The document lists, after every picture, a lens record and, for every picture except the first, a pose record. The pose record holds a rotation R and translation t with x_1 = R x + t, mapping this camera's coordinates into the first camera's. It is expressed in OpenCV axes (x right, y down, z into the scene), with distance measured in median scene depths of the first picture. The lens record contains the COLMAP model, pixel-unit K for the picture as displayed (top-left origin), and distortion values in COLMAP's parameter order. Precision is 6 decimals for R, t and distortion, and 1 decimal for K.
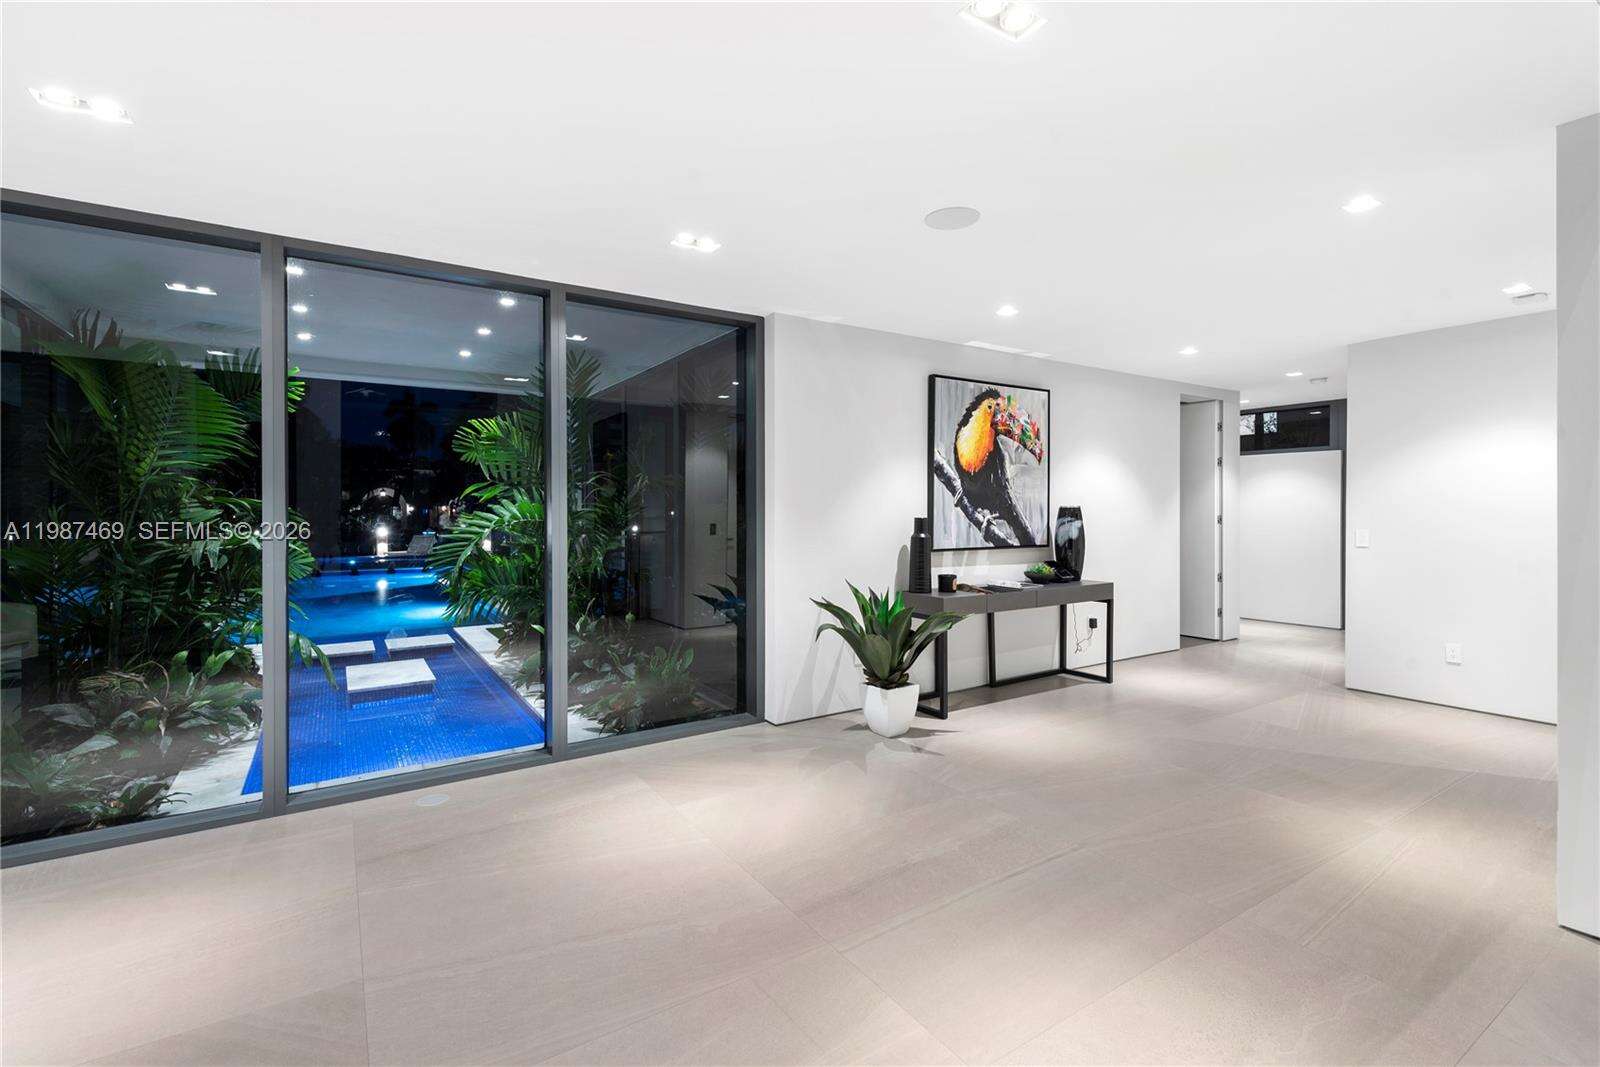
lens RADIAL K [[716.6, 0, 800.6], [0, 716.6, 510.8], [0, 0, 1]] dist [0.000340, 0.000064]
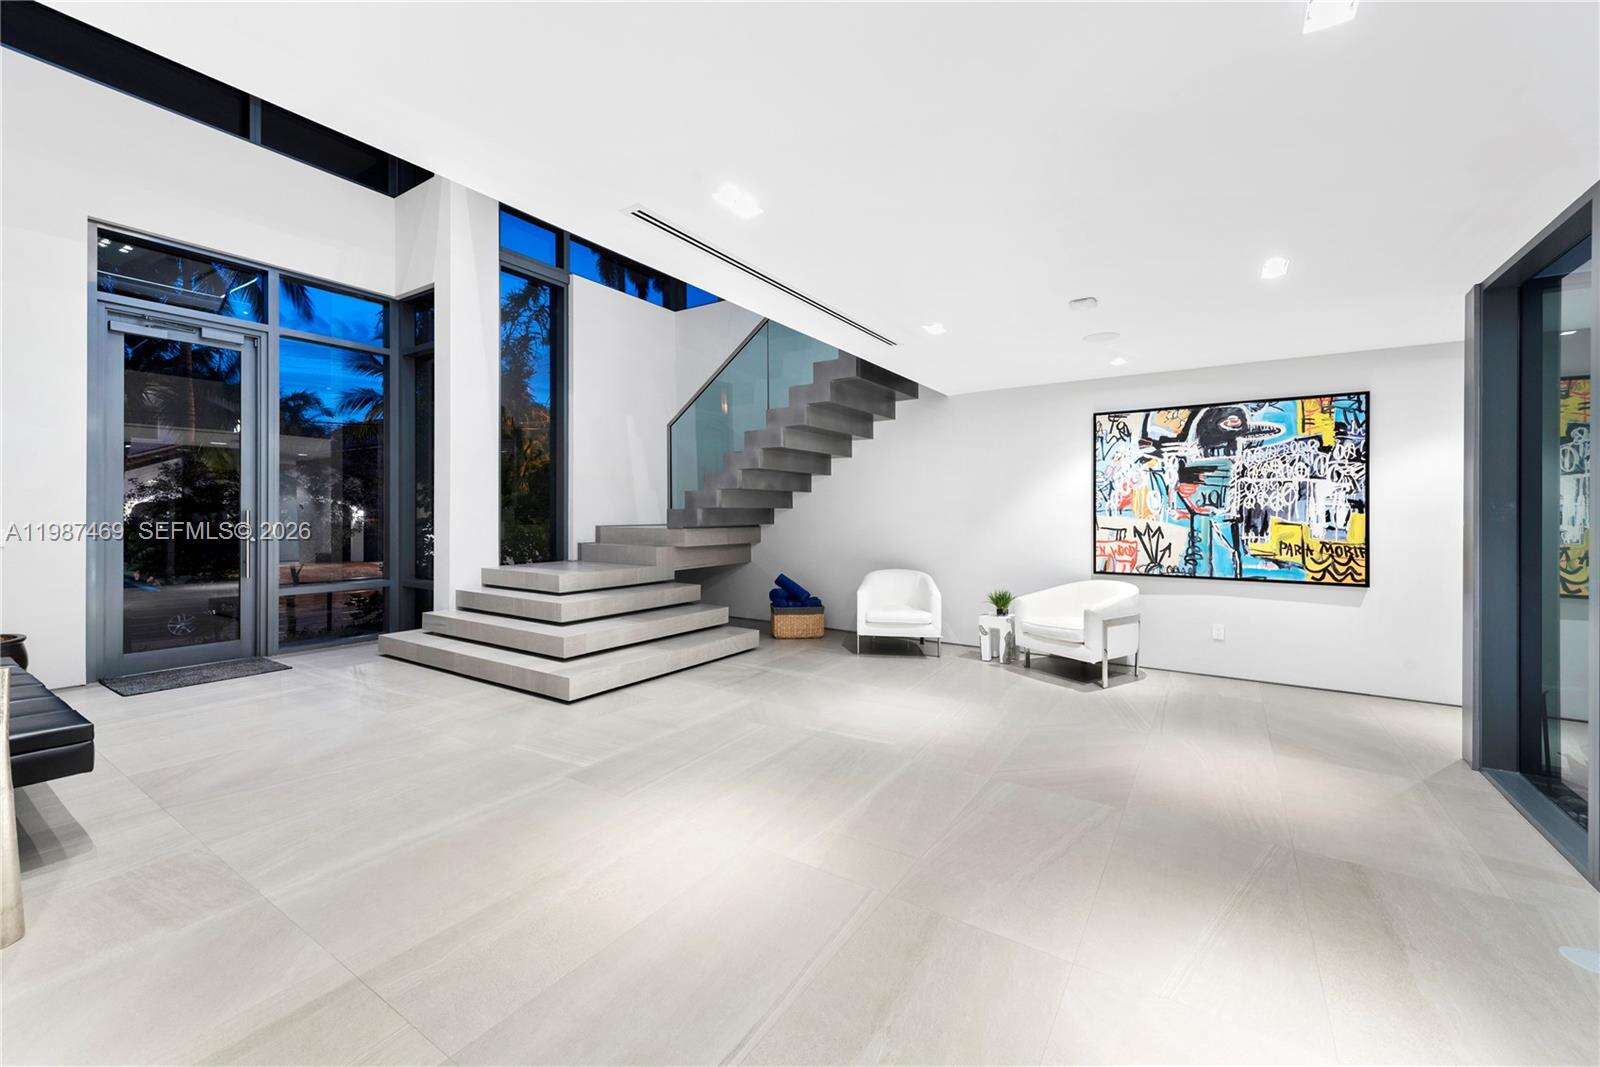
lens RADIAL K [[640.3, 0, 803.0], [0, 640.3, 513.5], [0, 0, 1]] dist [-0.000107, -0.000029]
pose [[-0.916854, 0.000672, -0.399223, 0.487962], [-0.000254, 0.999997, 0.002265, -0.007140], [0.399223, 0.002178, -0.916851, 1.607496]]
